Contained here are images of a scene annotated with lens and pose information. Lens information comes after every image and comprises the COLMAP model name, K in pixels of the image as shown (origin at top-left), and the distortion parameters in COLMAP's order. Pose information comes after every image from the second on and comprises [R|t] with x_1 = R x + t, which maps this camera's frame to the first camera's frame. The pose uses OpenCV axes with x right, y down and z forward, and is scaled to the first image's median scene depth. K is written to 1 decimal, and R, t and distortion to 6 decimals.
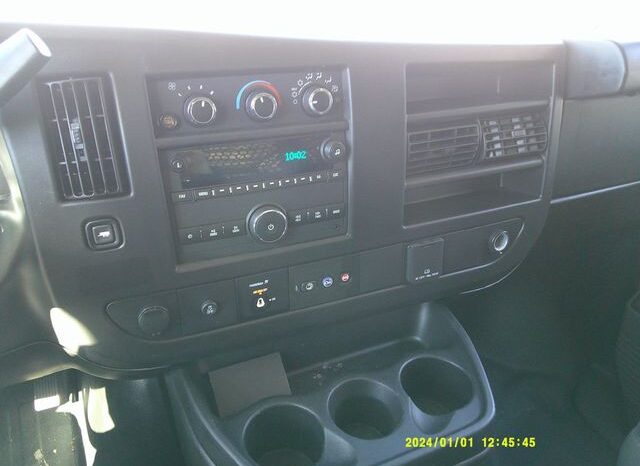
lens RADIAL K [[508.0, 0, 316.6], [0, 508.0, 235.0], [0, 0, 1]] dist [0.043561, -0.094909]
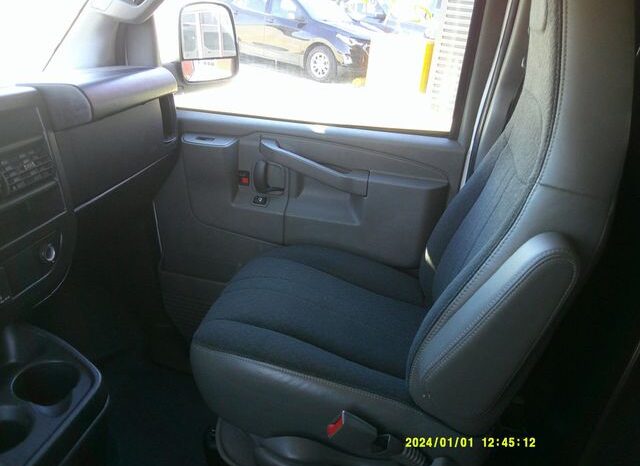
lens RADIAL K [[508.0, 0, 316.6], [0, 508.0, 235.0], [0, 0, 1]] dist [0.043561, -0.094909]
pose [[0.581559, -0.318609, 0.748517, -0.172278], [0.317997, 0.935938, 0.151319, -0.009614], [-0.748777, 0.150025, 0.645620, -0.281123]]
